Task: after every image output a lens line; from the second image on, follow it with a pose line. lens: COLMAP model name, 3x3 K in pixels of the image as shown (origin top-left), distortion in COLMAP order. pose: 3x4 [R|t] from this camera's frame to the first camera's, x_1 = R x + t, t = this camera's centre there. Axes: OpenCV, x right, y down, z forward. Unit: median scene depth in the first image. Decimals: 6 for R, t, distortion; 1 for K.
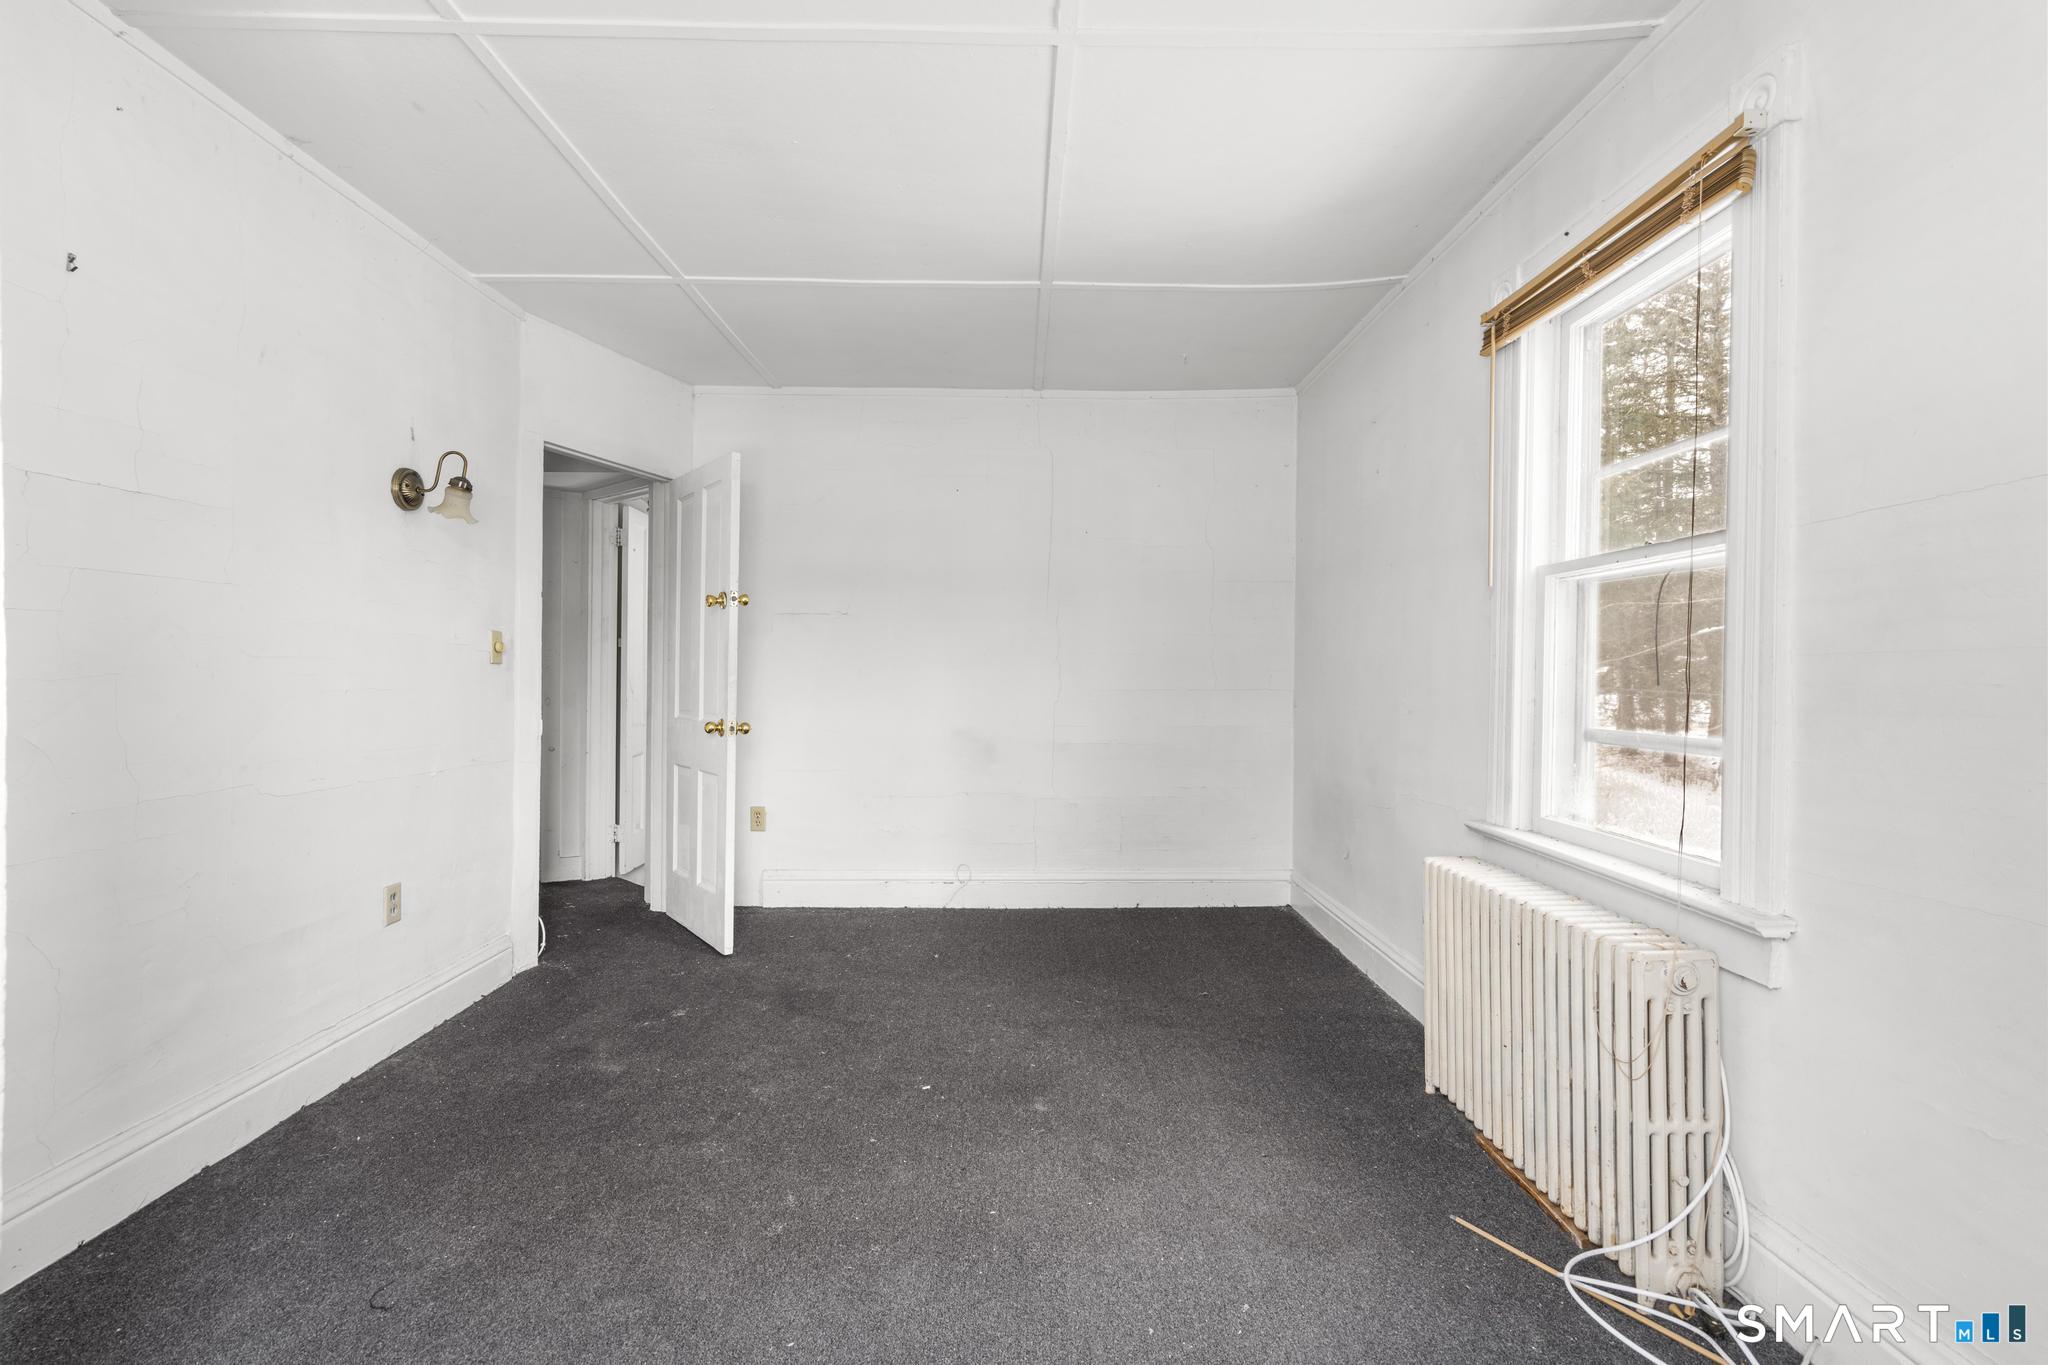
lens RADIAL K [[920.9, 0, 1028.8], [0, 920.9, 677.3], [0, 0, 1]] dist [-0.007905, 0.003909]
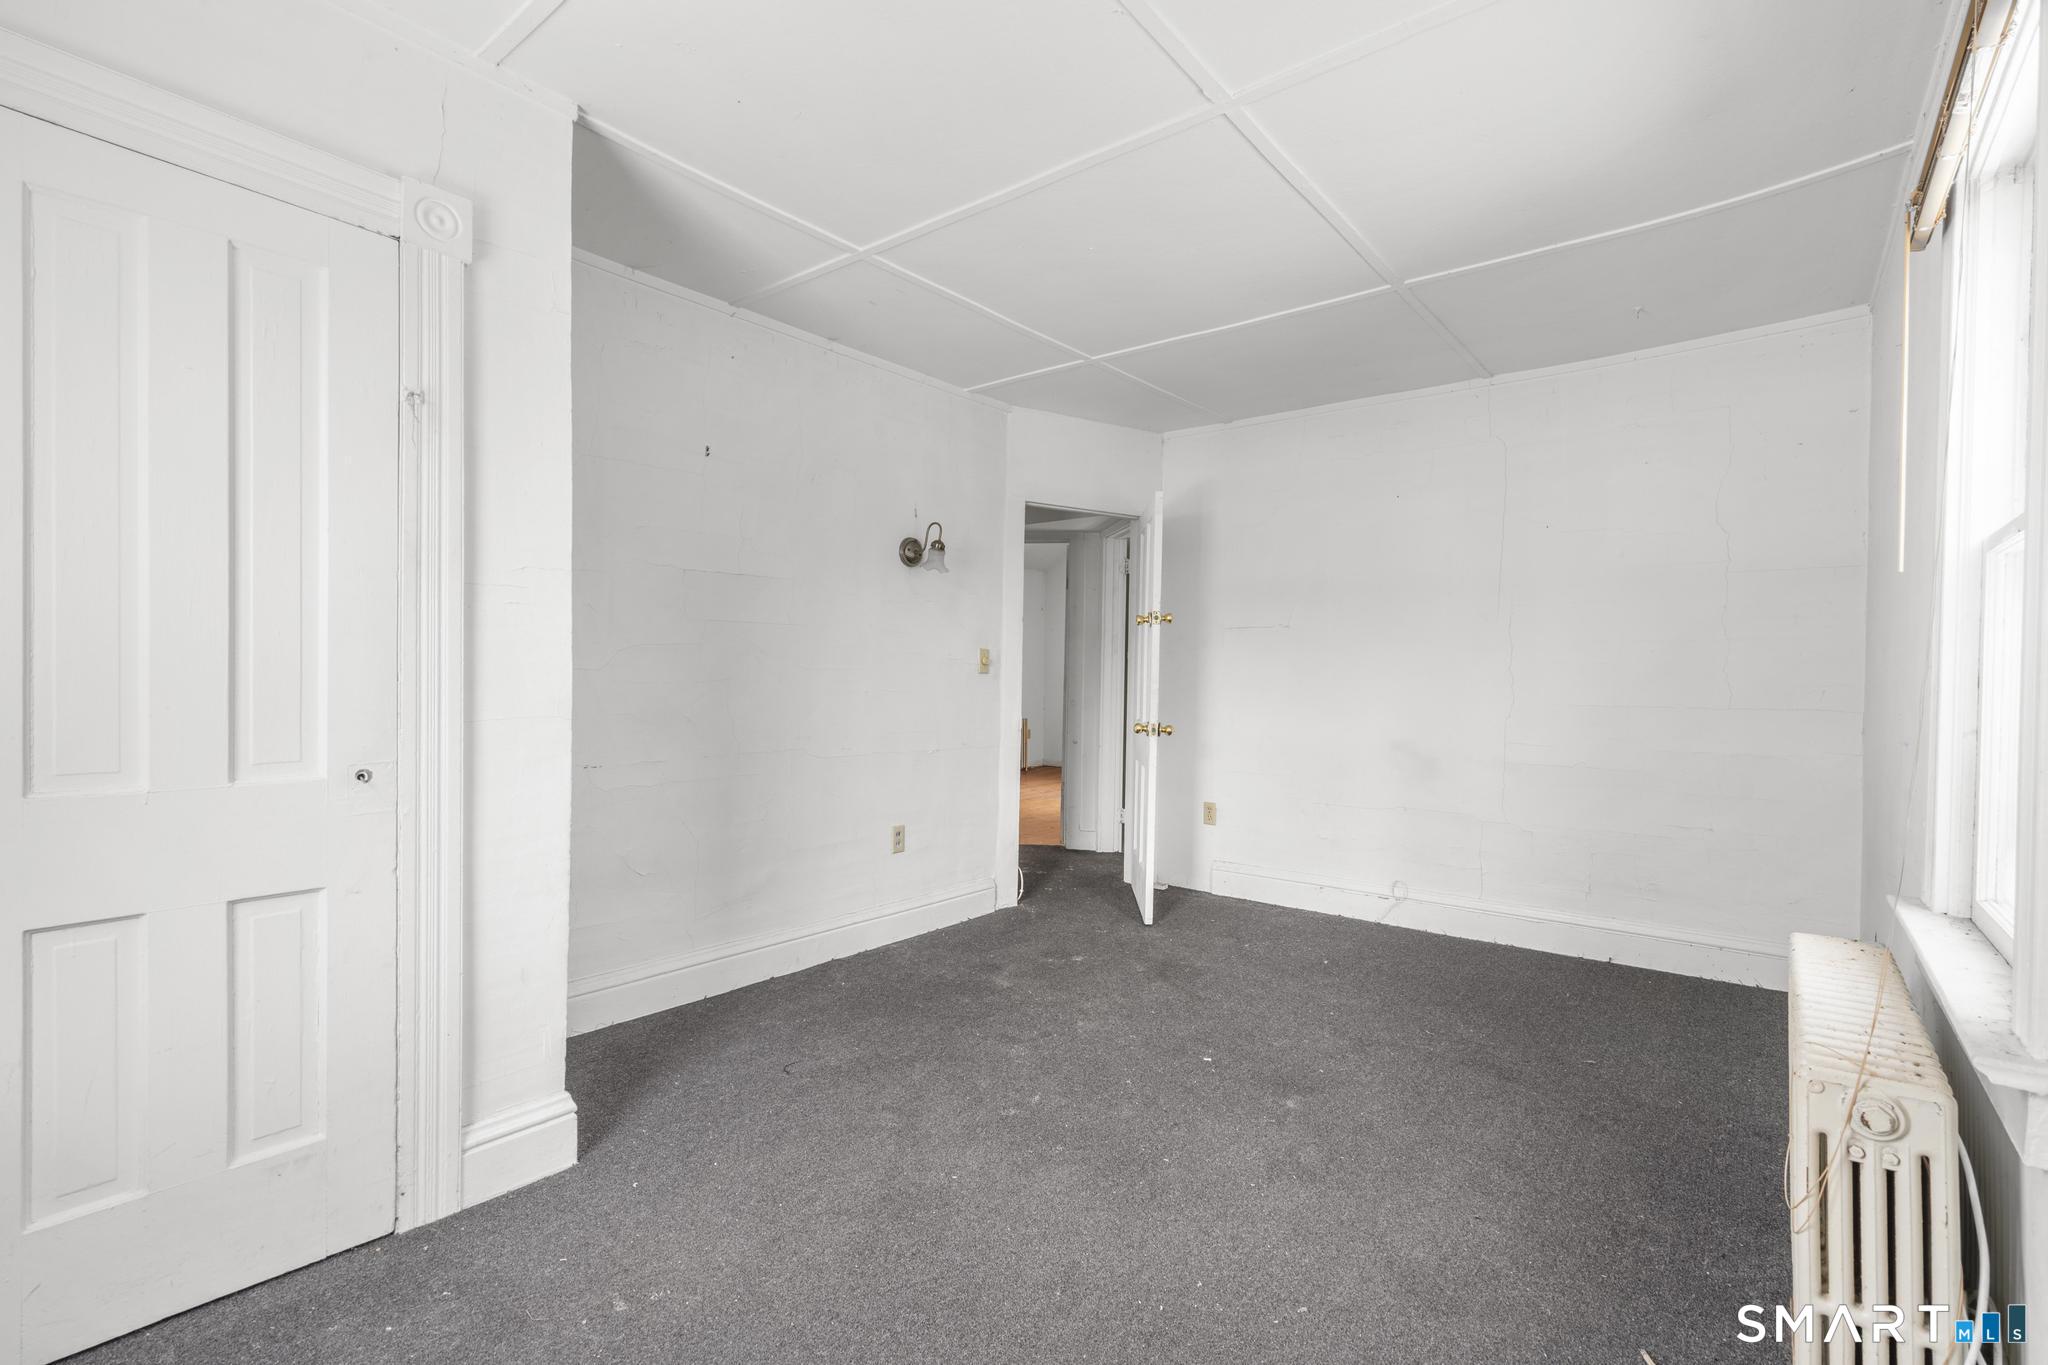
lens RADIAL K [[920.9, 0, 1032.2], [0, 920.9, 677.2], [0, 0, 1]] dist [-0.007905, 0.003909]
pose [[0.771128, 0.005428, -0.636656, 0.357975], [-0.011342, 0.999922, -0.005212, -0.003023], [0.636579, 0.011240, 0.771130, 0.009251]]
